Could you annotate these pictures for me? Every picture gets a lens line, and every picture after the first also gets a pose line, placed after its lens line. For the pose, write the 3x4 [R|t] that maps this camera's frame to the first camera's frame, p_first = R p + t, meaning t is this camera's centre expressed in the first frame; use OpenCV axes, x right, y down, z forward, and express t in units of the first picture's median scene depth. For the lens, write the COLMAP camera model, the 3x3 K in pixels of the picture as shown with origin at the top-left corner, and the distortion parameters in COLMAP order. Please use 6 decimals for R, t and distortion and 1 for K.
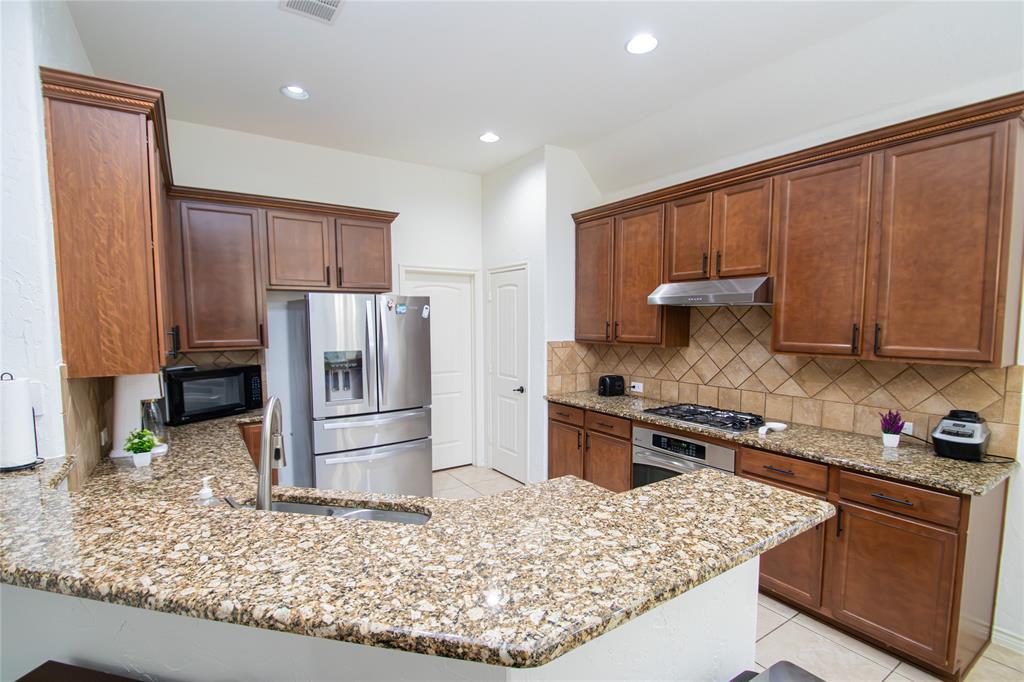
lens RADIAL K [[481.7, 0, 504.1], [0, 481.7, 358.8], [0, 0, 1]] dist [0.019502, -0.000903]
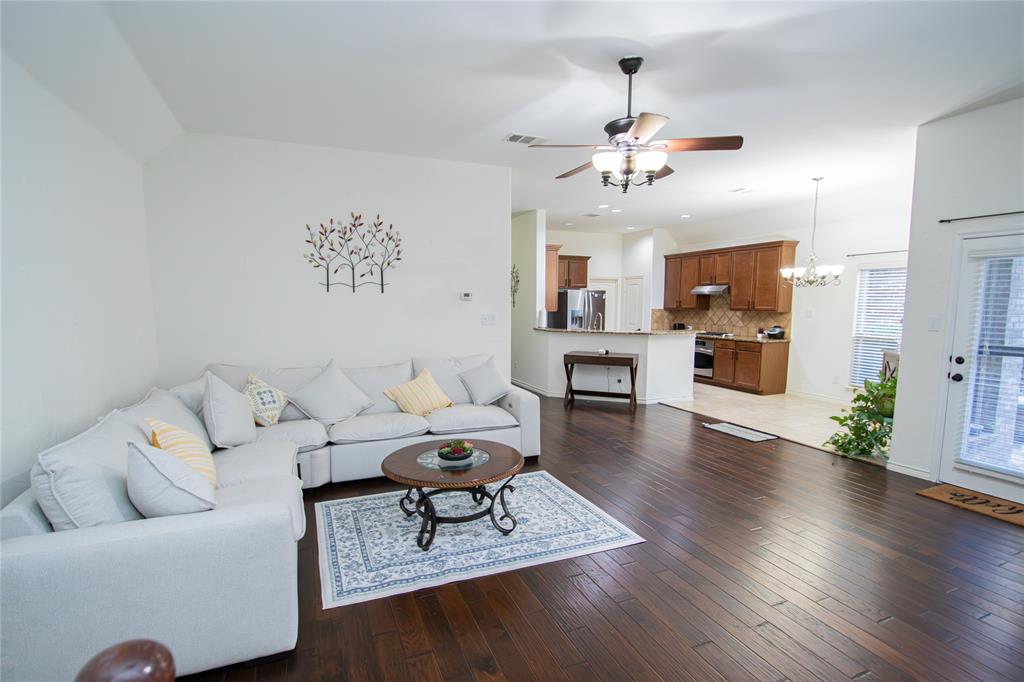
lens RADIAL K [[497.3, 0, 507.2], [0, 497.3, 360.0], [0, 0, 1]] dist [0.020756, -0.000032]
pose [[0.983926, 0.026637, -0.176581, -0.225170], [-0.021160, 0.999237, 0.032829, 0.198465], [0.177321, -0.028565, 0.983739, -2.053323]]
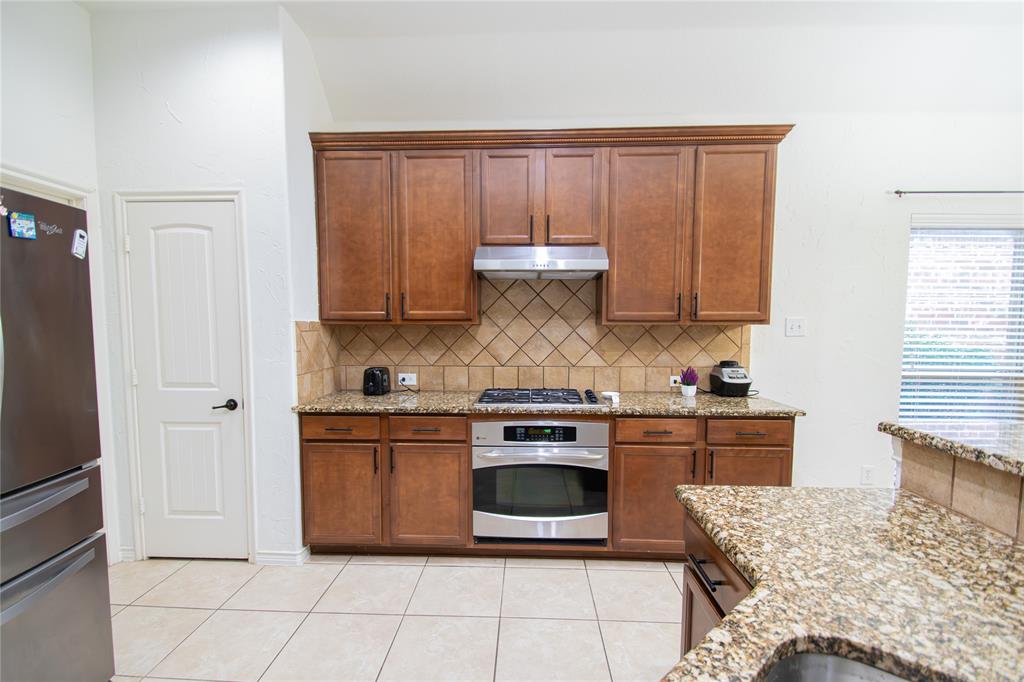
lens RADIAL K [[481.7, 0, 504.1], [0, 481.7, 358.8], [0, 0, 1]] dist [0.019502, -0.000903]
pose [[0.582939, -0.057823, 0.810456, -0.349794], [0.066090, 0.997534, 0.023633, 0.021497], [-0.809823, 0.039786, 0.585323, 0.516719]]
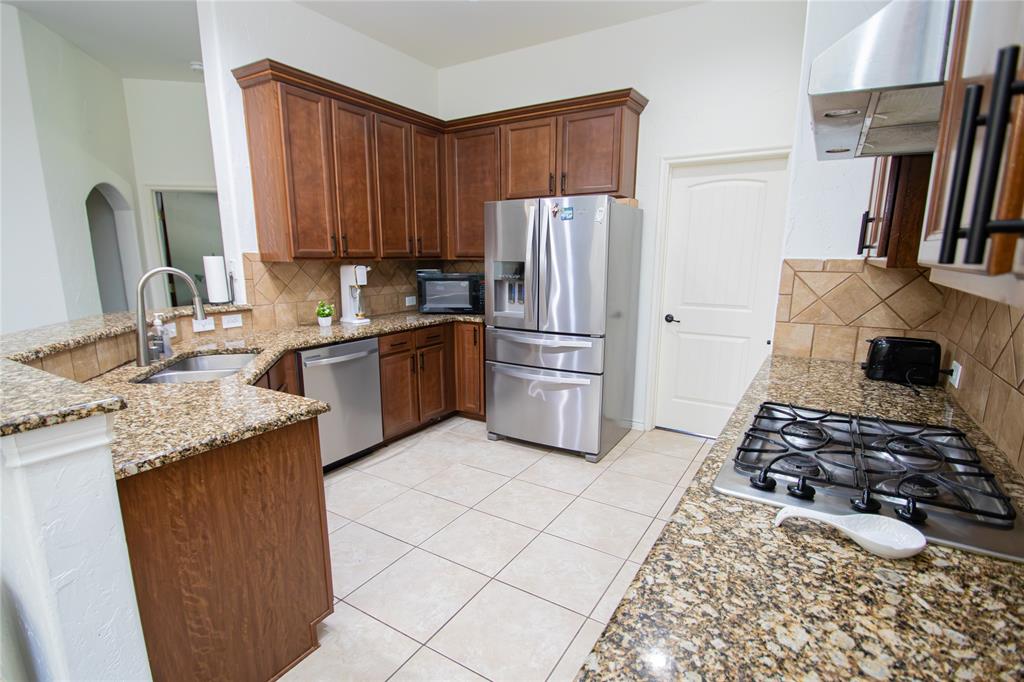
lens RADIAL K [[497.3, 0, 507.2], [0, 497.3, 360.0], [0, 0, 1]] dist [0.020756, -0.000032]
pose [[0.417621, 0.190844, -0.888353, 0.632782], [-0.076831, 0.981609, 0.174759, 0.004007], [0.905367, -0.004730, 0.424603, 0.596804]]
